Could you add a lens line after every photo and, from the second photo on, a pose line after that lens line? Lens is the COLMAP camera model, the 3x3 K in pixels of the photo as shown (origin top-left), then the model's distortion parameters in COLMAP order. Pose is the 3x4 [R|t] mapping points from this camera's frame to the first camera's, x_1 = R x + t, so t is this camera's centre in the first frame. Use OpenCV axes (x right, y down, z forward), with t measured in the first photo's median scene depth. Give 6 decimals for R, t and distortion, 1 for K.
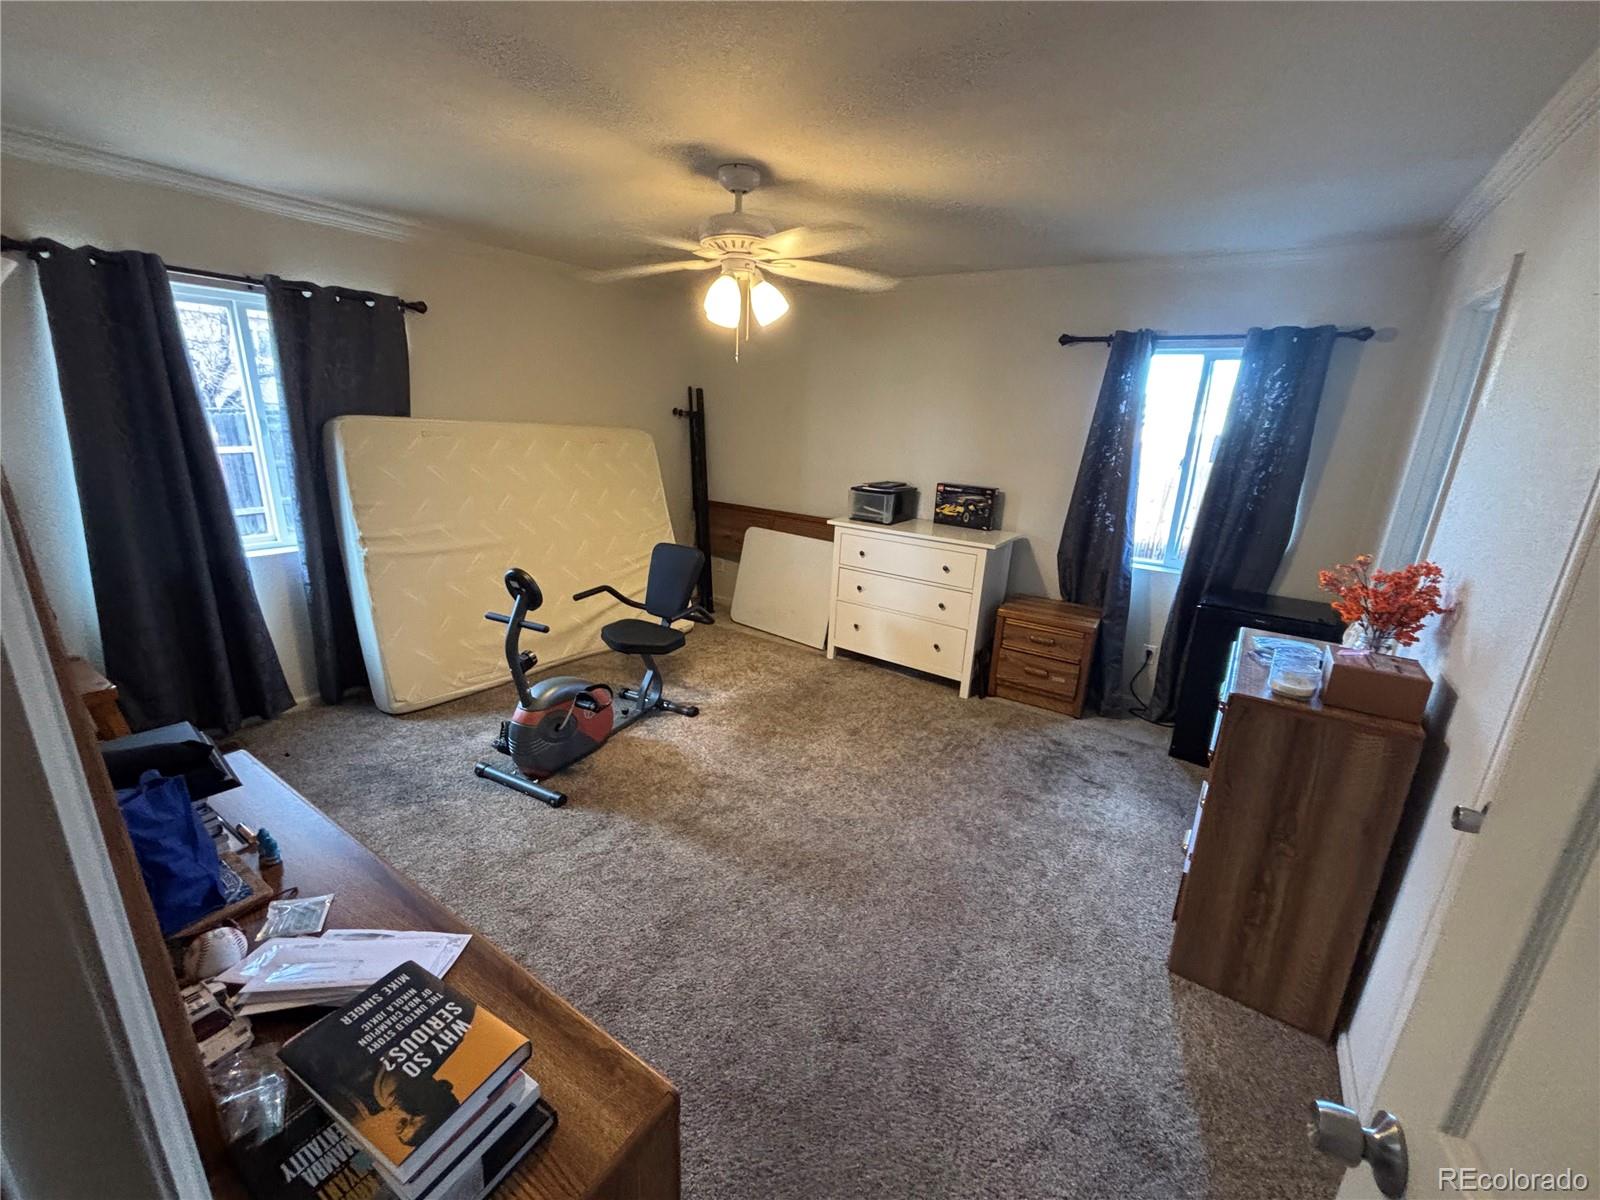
lens RADIAL K [[606.5, 0, 800.0], [0, 606.5, 600.0], [0, 0, 1]] dist [0.000773, 0.000017]
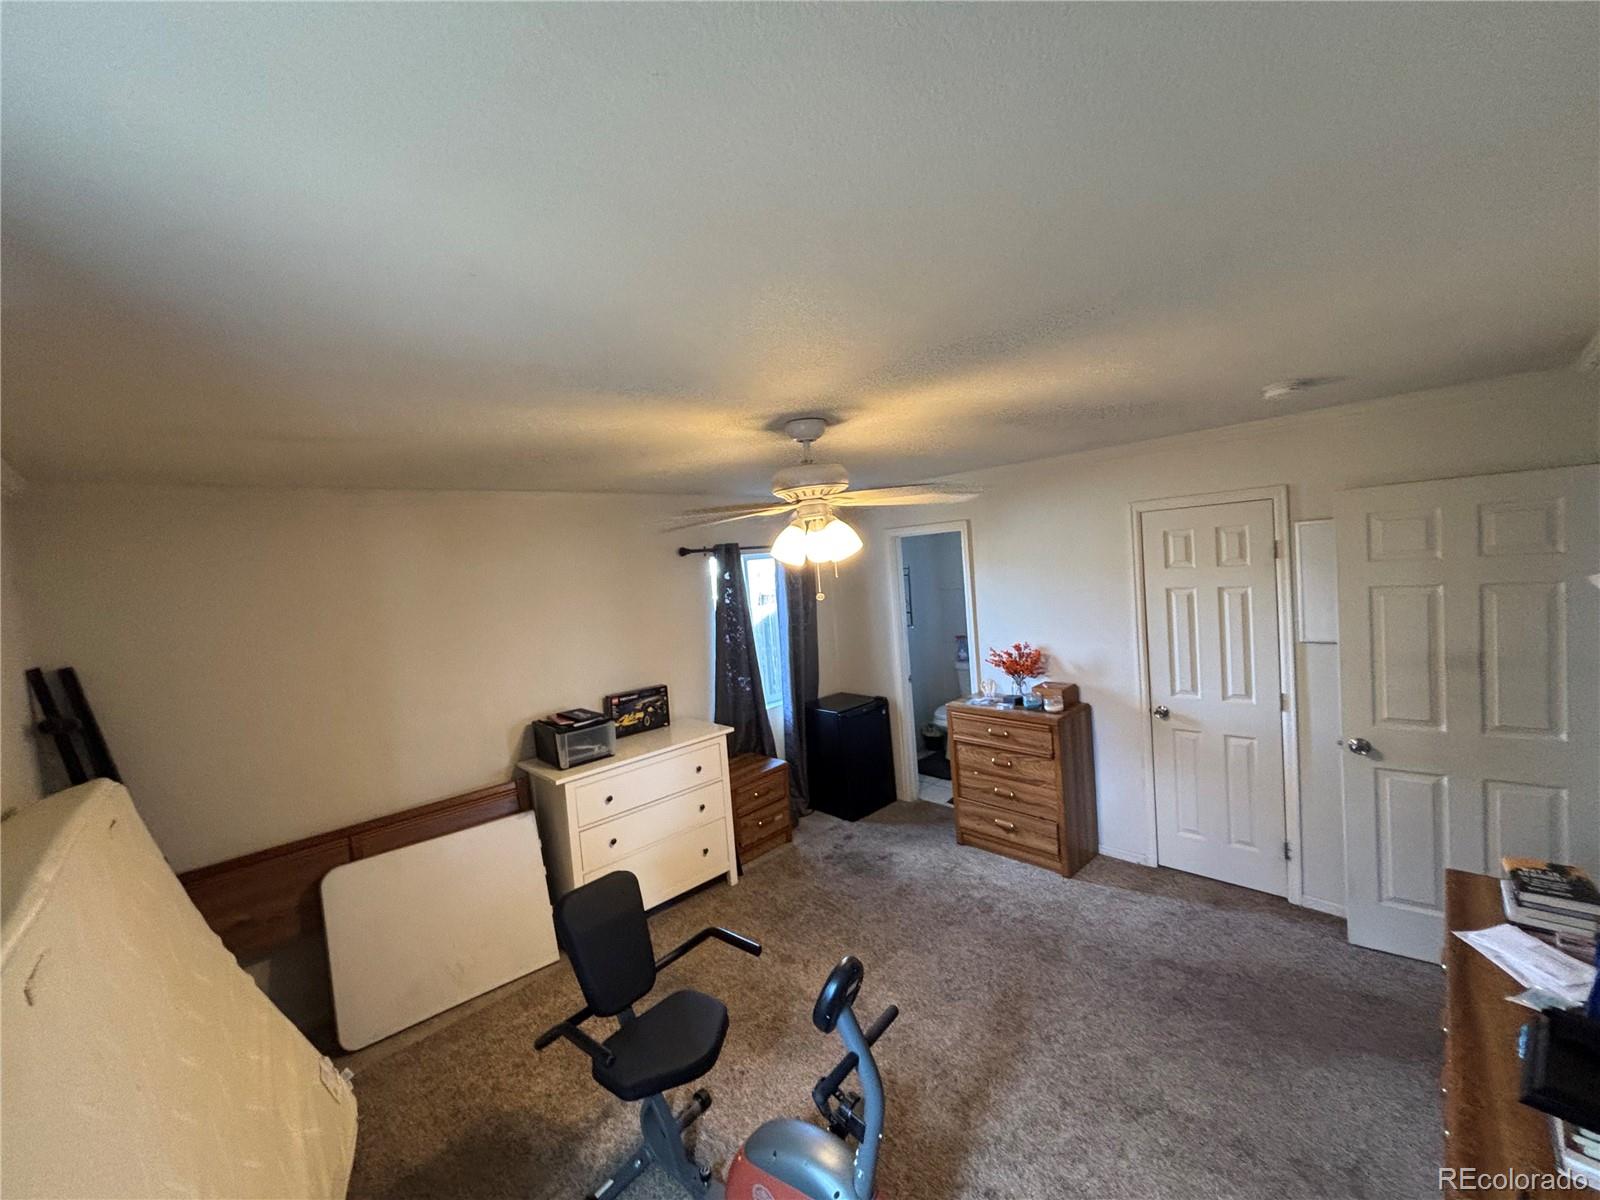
lens RADIAL K [[623.0, 0, 800.0], [0, 623.0, 600.0], [0, 0, 1]] dist [0.001327, 0.000111]
pose [[0.235544, -0.122231, 0.964147, -0.648788], [0.374327, 0.926931, 0.026063, -0.263571], [-0.896883, 0.354767, 0.264087, 0.462349]]
